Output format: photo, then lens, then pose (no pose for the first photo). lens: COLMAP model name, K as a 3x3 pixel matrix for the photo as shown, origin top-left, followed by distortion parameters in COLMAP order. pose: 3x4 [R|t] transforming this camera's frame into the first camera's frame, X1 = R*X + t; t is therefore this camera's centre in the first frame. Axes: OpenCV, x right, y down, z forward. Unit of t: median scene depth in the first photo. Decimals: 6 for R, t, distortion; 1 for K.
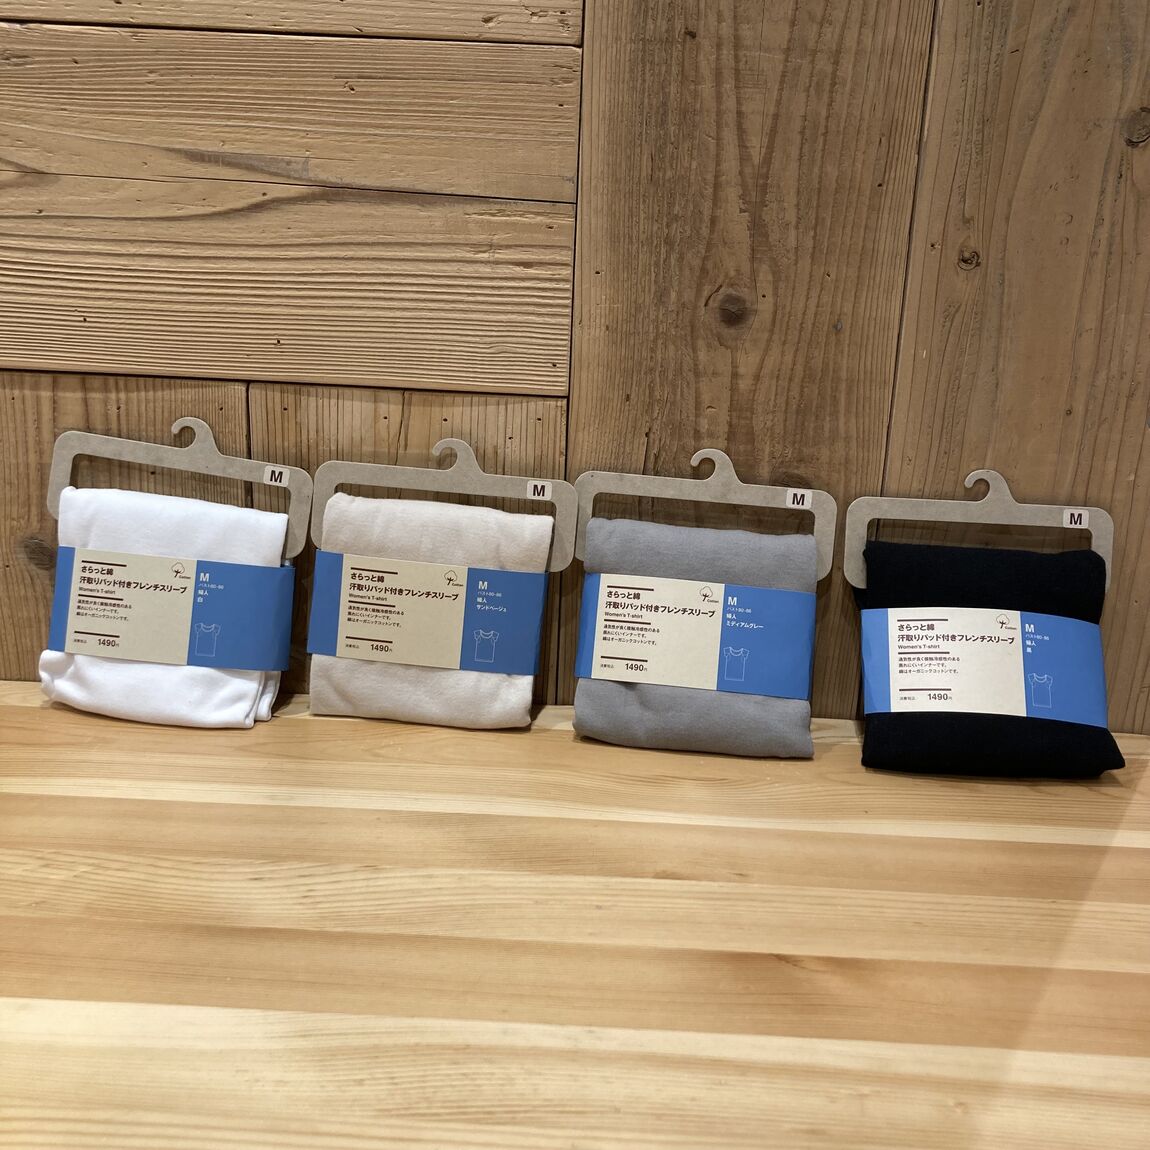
lens RADIAL K [[1255.1, 0, 563.1], [0, 1255.1, 569.3], [0, 0, 1]] dist [0.014494, 0.000000]
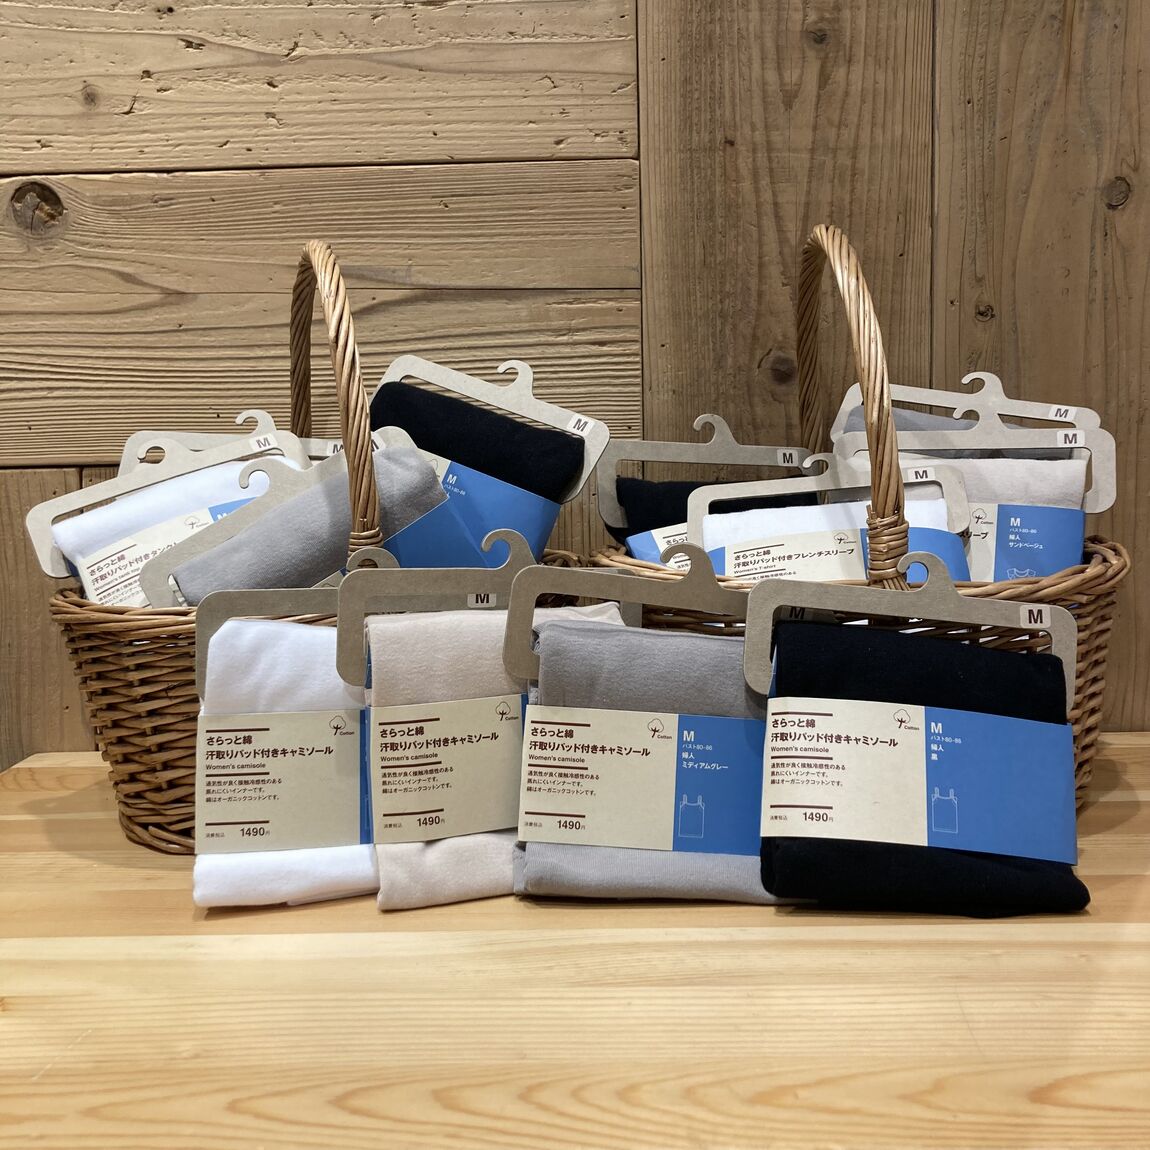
lens RADIAL K [[1255.1, 0, 557.2], [0, 1255.1, 587.1], [0, 0, 1]] dist [0.014494, 0.000000]
pose [[0.997999, -0.063233, -0.000268, -0.083691], [0.062387, 0.985310, -0.158974, 0.159980], [0.010316, 0.158639, 0.987283, -0.103733]]
